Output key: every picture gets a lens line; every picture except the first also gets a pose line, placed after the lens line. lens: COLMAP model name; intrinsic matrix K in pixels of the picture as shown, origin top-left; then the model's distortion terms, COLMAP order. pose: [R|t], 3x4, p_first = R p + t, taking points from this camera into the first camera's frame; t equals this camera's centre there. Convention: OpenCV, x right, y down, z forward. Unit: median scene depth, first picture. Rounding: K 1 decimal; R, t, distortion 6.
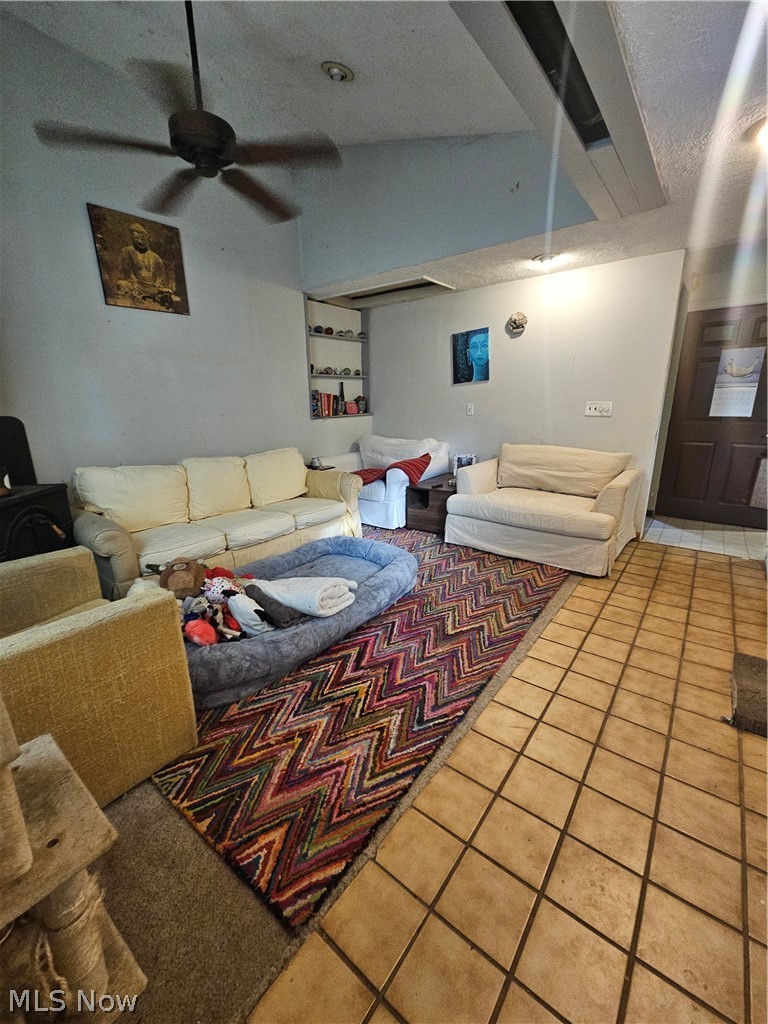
lens RADIAL K [[420.2, 0, 376.0], [0, 420.2, 511.9], [0, 0, 1]] dist [0.005828, -0.000138]
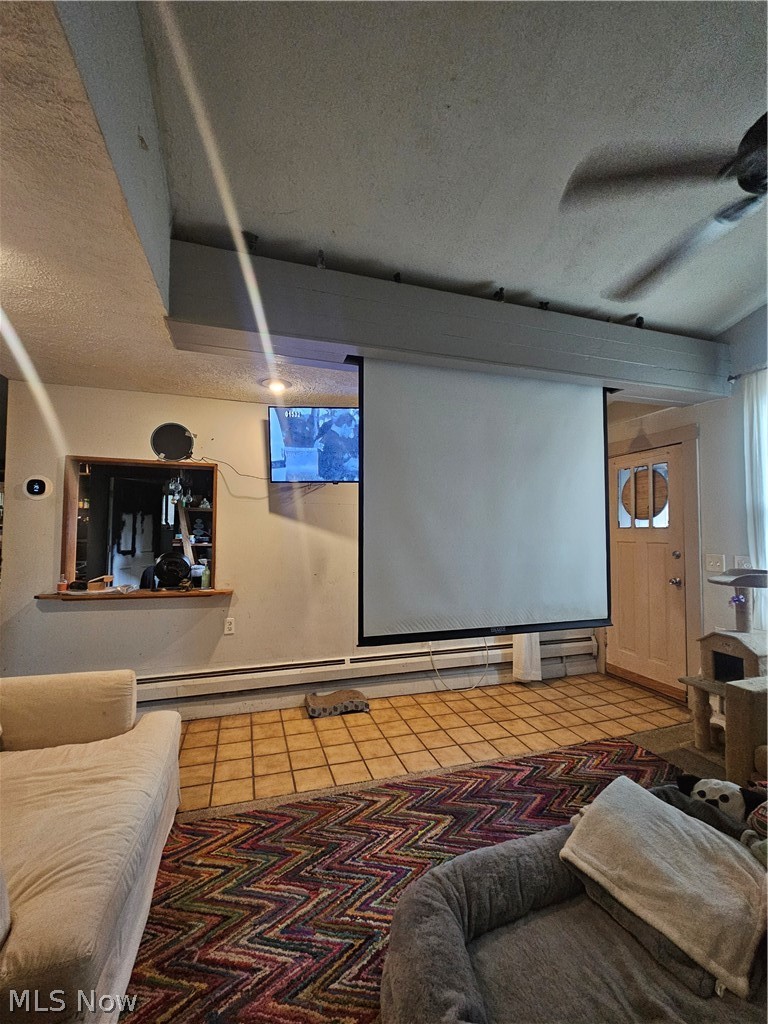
lens RADIAL K [[420.2, 0, 373.4], [0, 420.2, 514.1], [0, 0, 1]] dist [0.005828, -0.000138]
pose [[-0.827690, 0.032867, 0.560222, -0.207877], [0.145586, 0.976681, 0.157794, -0.508828], [-0.541972, 0.212165, -0.813174, 1.791608]]
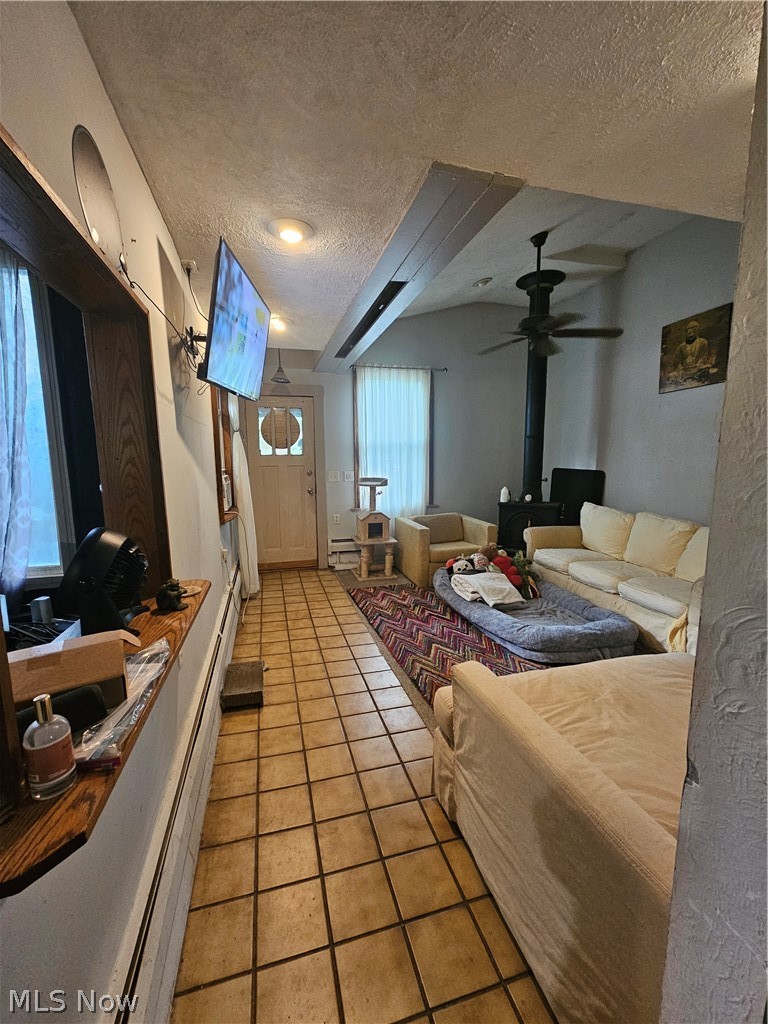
lens RADIAL K [[420.2, 0, 385.8], [0, 420.2, 518.8], [0, 0, 1]] dist [0.005828, -0.000138]
pose [[-0.581544, 0.137415, -0.801825, 1.384533], [-0.189259, 0.935734, 0.297628, -0.487889], [0.791194, 0.324837, -0.518164, 1.564188]]
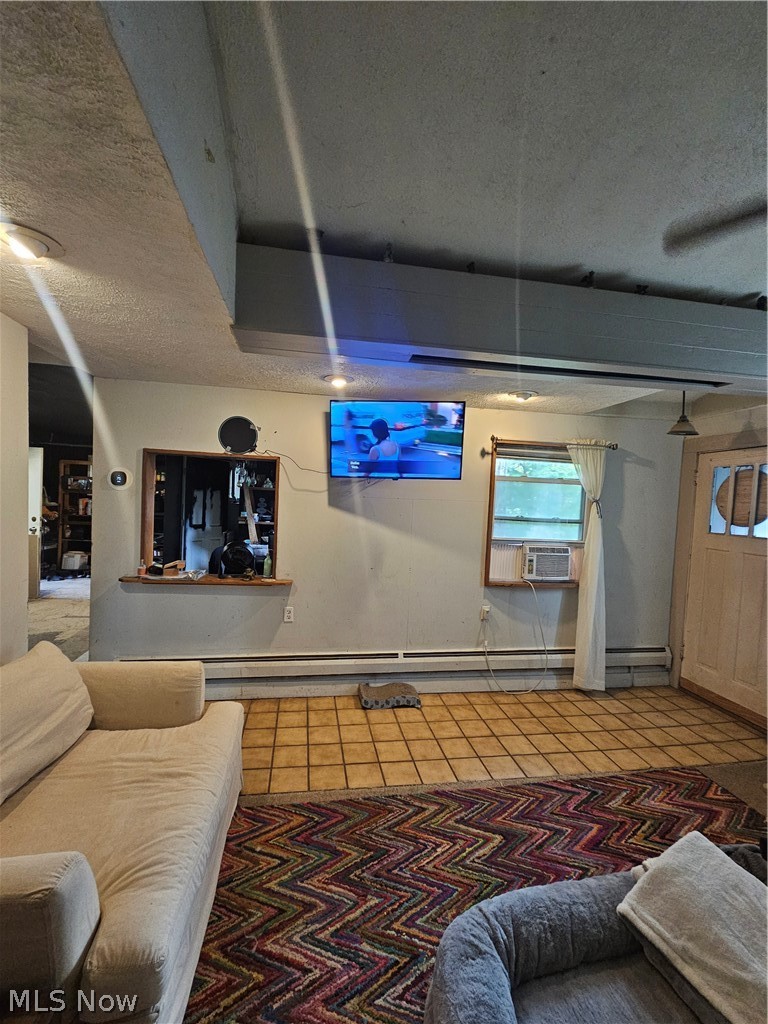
lens RADIAL K [[420.2, 0, 370.2], [0, 420.2, 514.4], [0, 0, 1]] dist [0.005828, -0.000138]
pose [[-0.739279, -0.043283, 0.672007, -0.187055], [0.137195, 0.967321, 0.213233, -0.605073], [-0.659276, 0.249835, -0.709181, 1.751701]]
